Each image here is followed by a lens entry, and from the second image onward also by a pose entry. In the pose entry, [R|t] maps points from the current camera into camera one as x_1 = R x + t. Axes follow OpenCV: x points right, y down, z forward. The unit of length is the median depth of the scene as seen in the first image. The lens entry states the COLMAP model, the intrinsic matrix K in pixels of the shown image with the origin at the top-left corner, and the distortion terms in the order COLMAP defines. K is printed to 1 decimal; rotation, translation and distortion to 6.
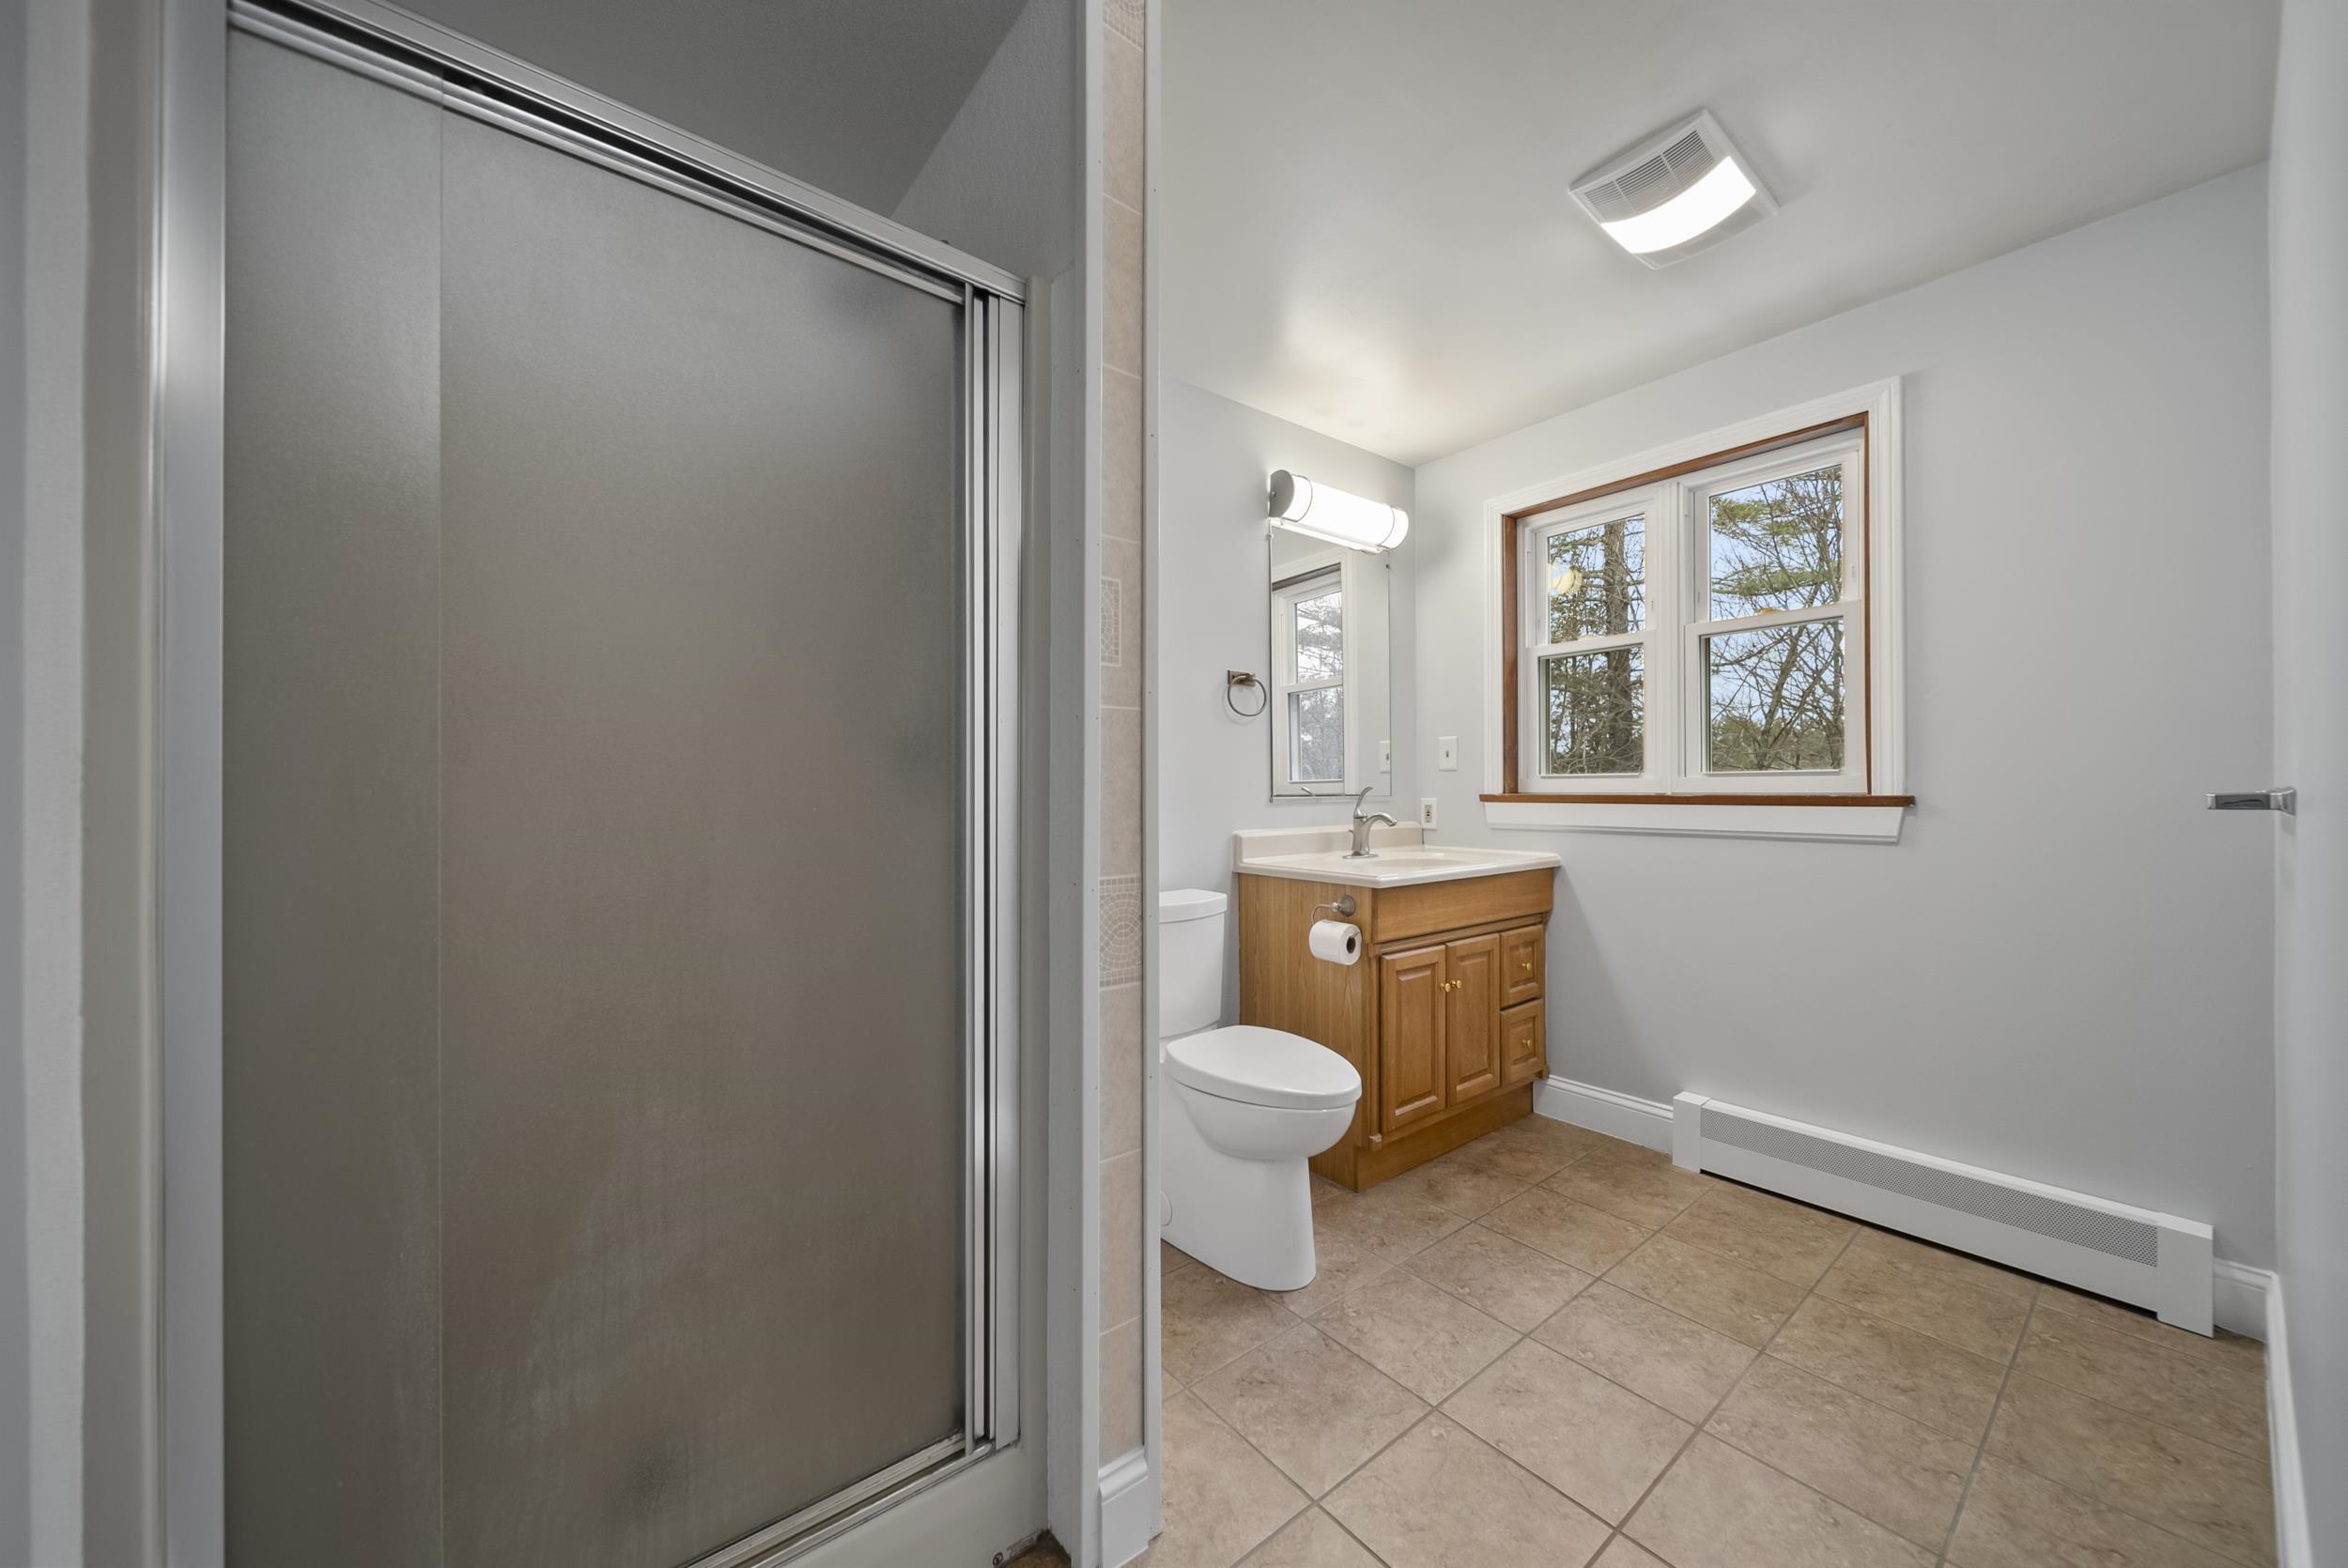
lens RADIAL K [[836.6, 0, 1174.2], [0, 836.6, 783.8], [0, 0, 1]] dist [-0.000426, -0.000550]
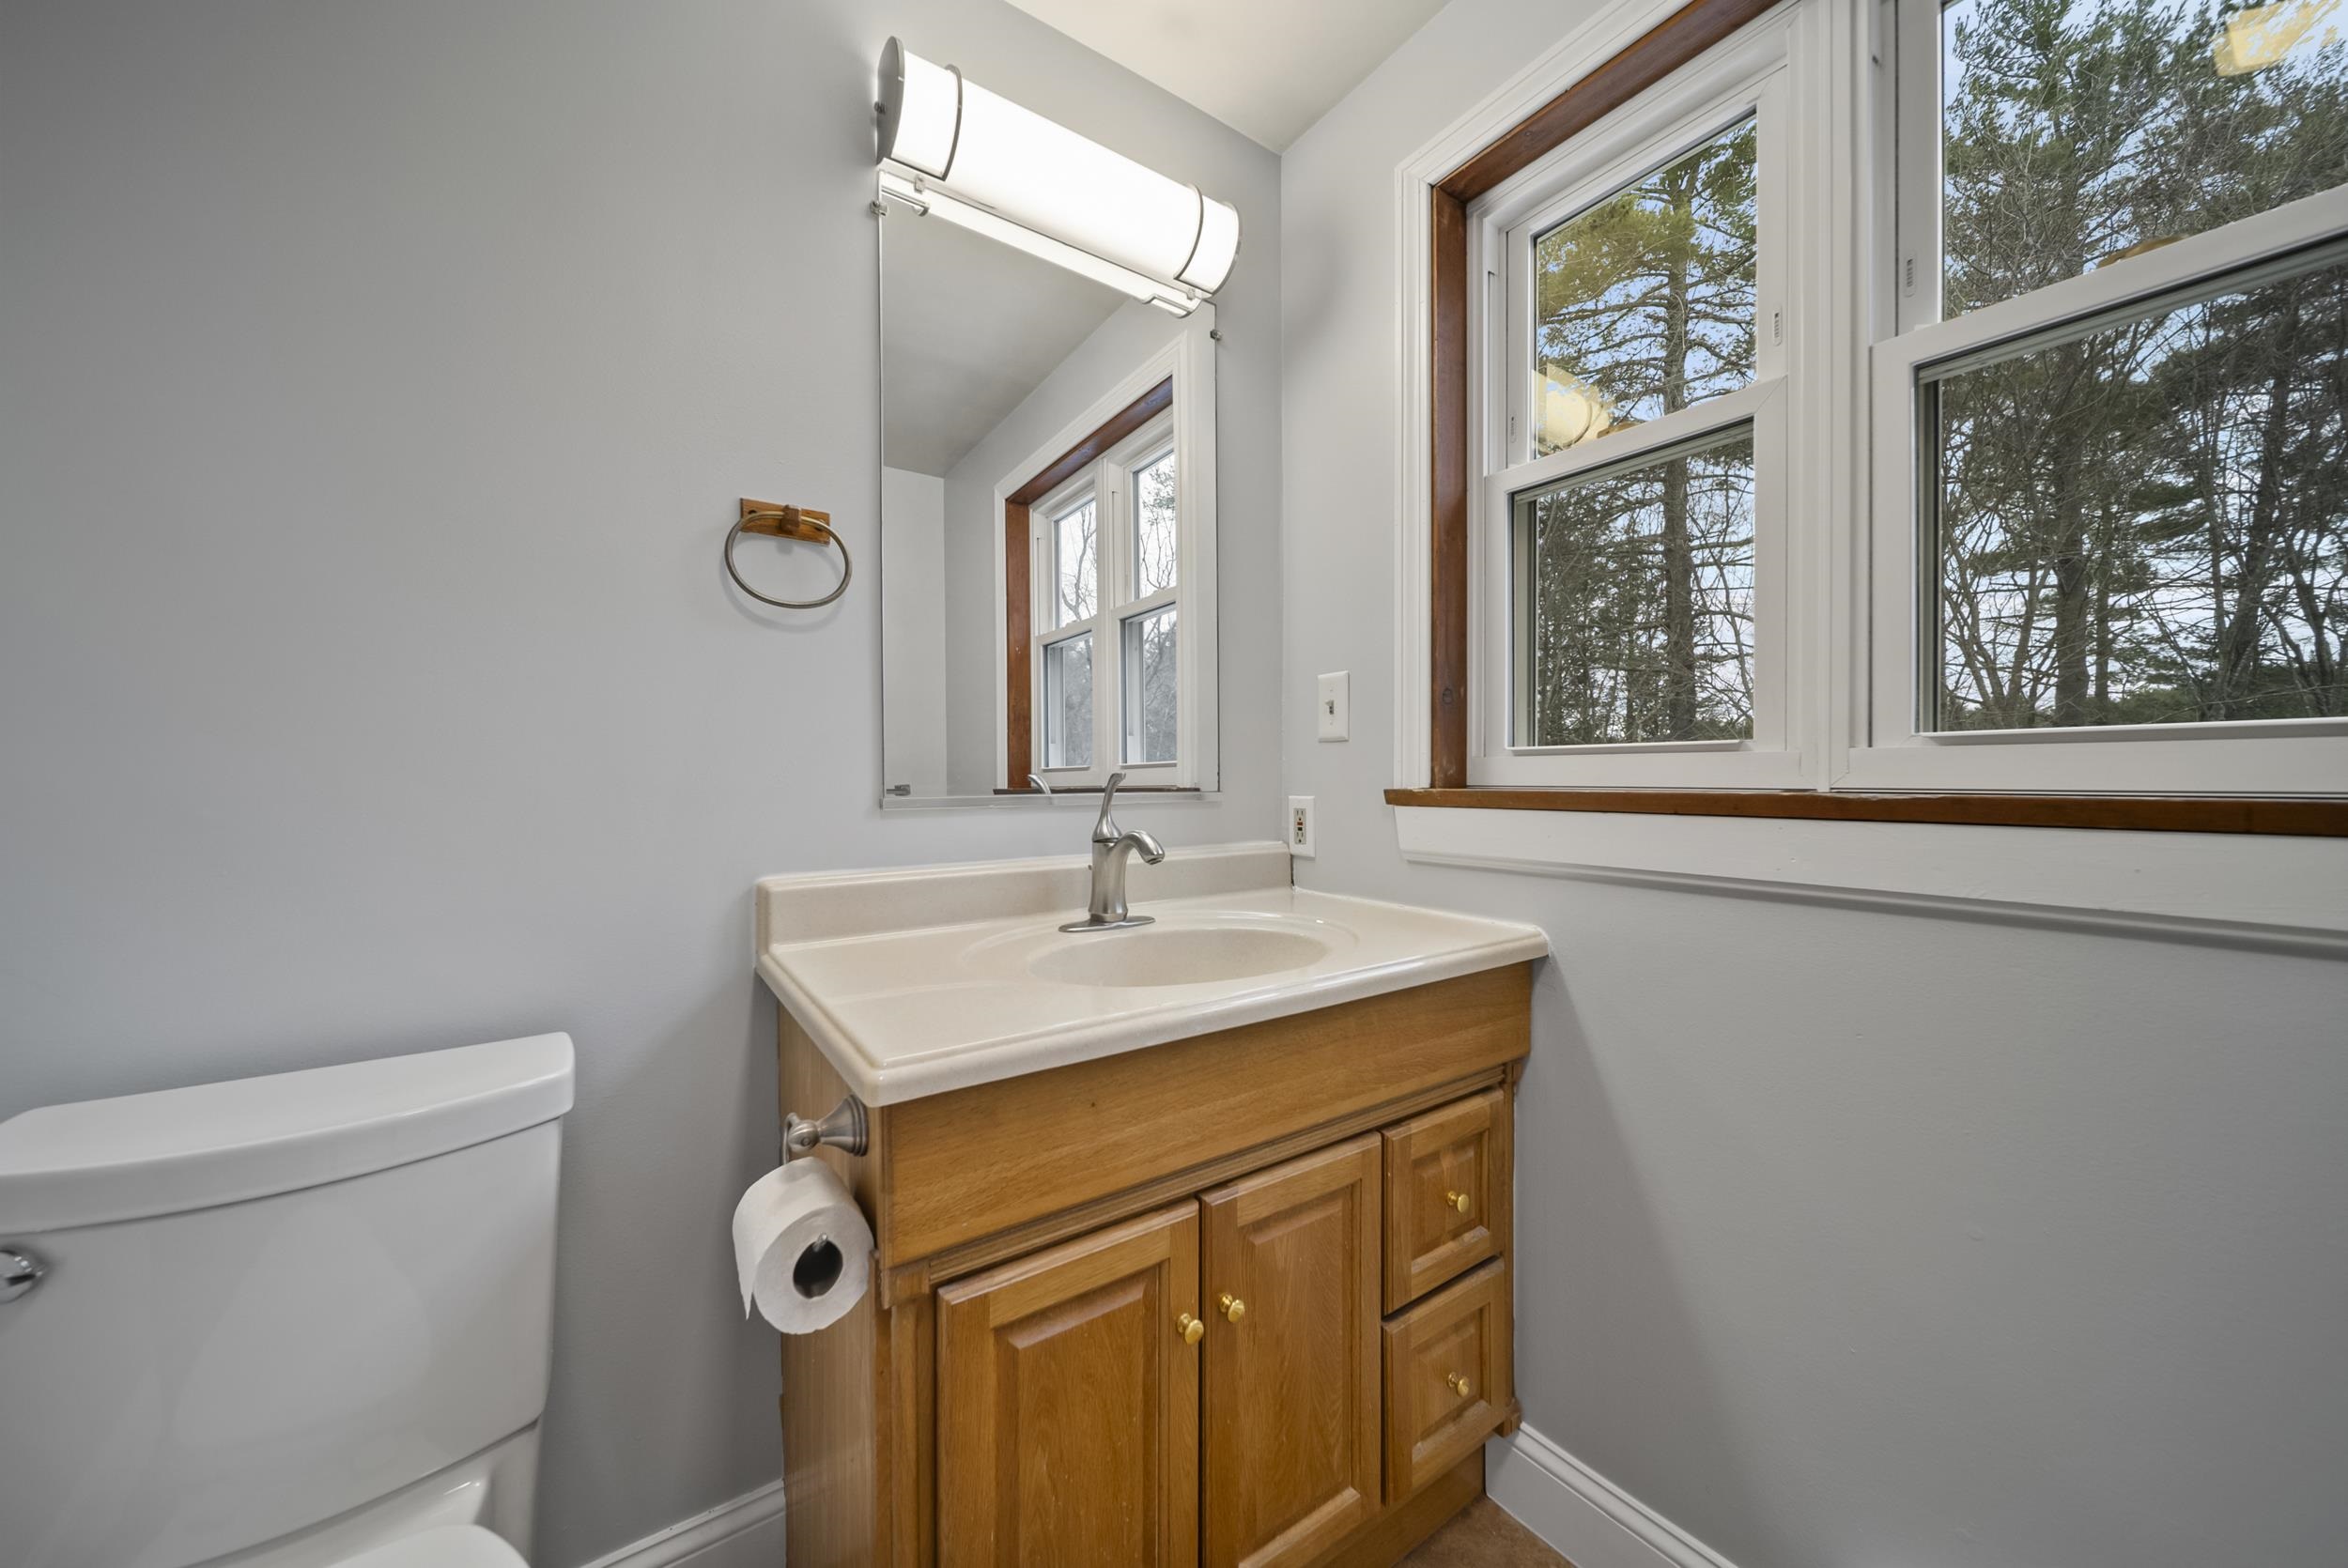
lens RADIAL K [[836.6, 0, 1168.0], [0, 836.6, 779.8], [0, 0, 1]] dist [-0.000426, -0.000550]
pose [[0.998175, 0.001091, -0.060383, 0.289653], [-0.000373, 0.999929, 0.011897, 0.001759], [0.060392, -0.011852, 0.998104, 0.553165]]
